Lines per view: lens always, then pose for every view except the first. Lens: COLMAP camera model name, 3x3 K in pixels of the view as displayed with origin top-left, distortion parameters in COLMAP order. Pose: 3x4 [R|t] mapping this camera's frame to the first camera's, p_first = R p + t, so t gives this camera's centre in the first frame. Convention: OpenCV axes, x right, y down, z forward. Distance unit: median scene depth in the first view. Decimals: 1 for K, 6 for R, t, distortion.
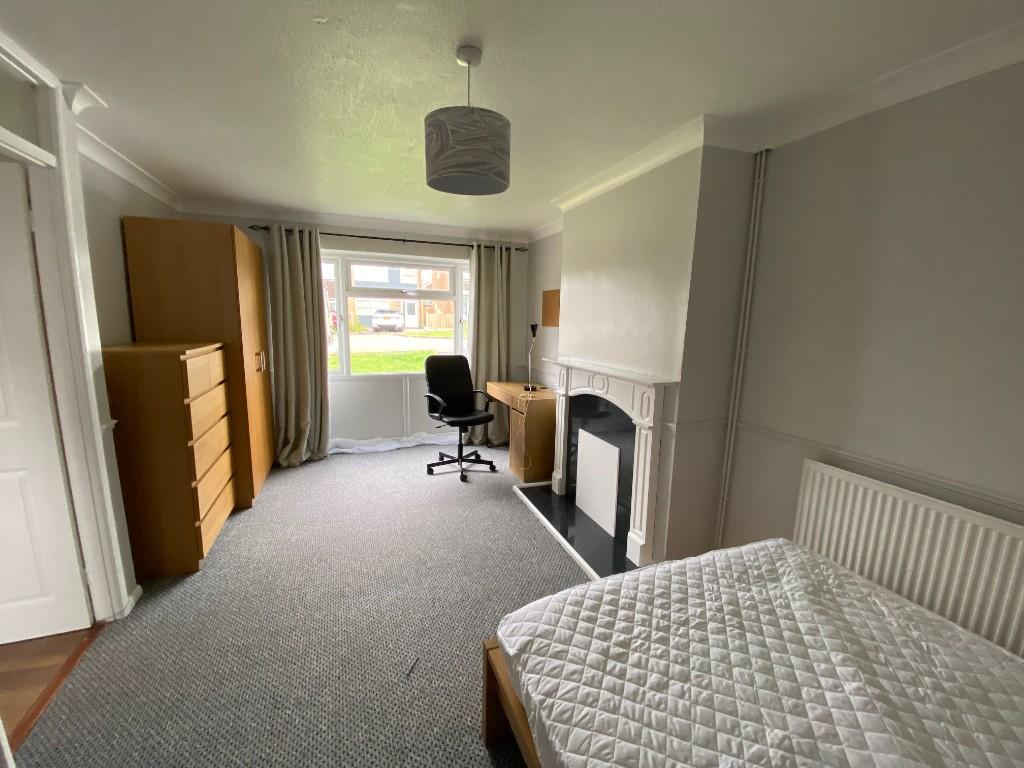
lens RADIAL K [[415.4, 0, 509.5], [0, 415.4, 382.2], [0, 0, 1]] dist [0.028194, -0.020554]
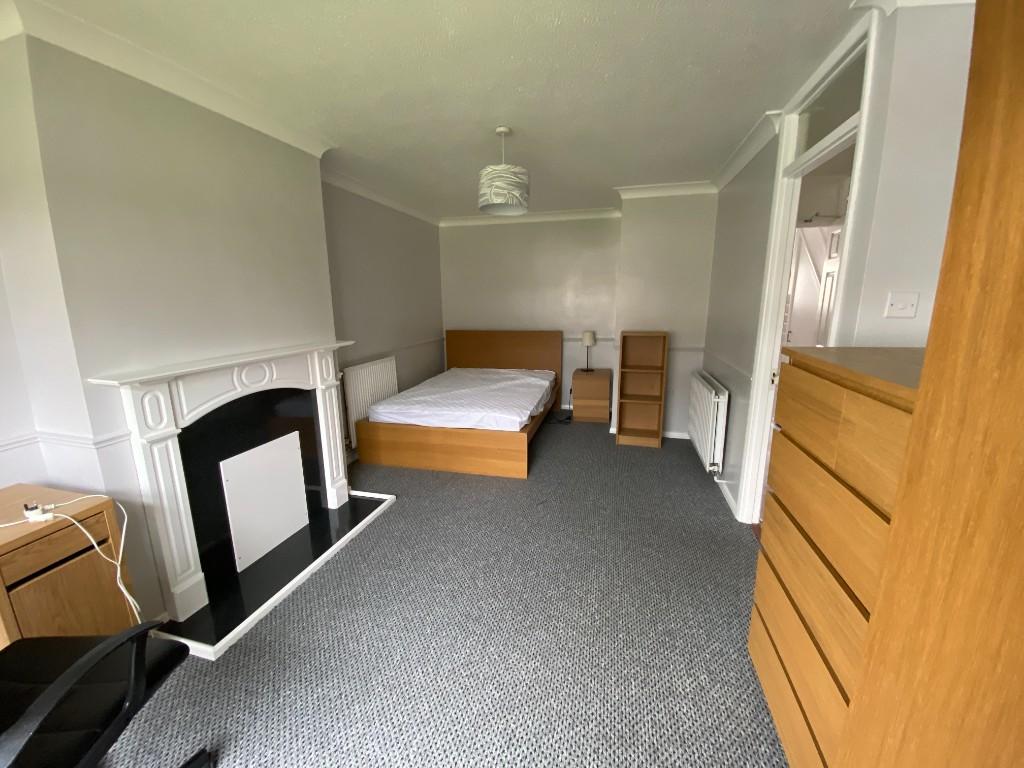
lens RADIAL K [[415.4, 0, 509.5], [0, 415.4, 382.2], [0, 0, 1]] dist [0.028194, -0.020554]
pose [[-0.806098, -0.132263, 0.576812, -0.566867], [0.086602, 0.937845, 0.336076, -0.191004], [-0.585411, 0.320863, -0.744541, 1.207202]]
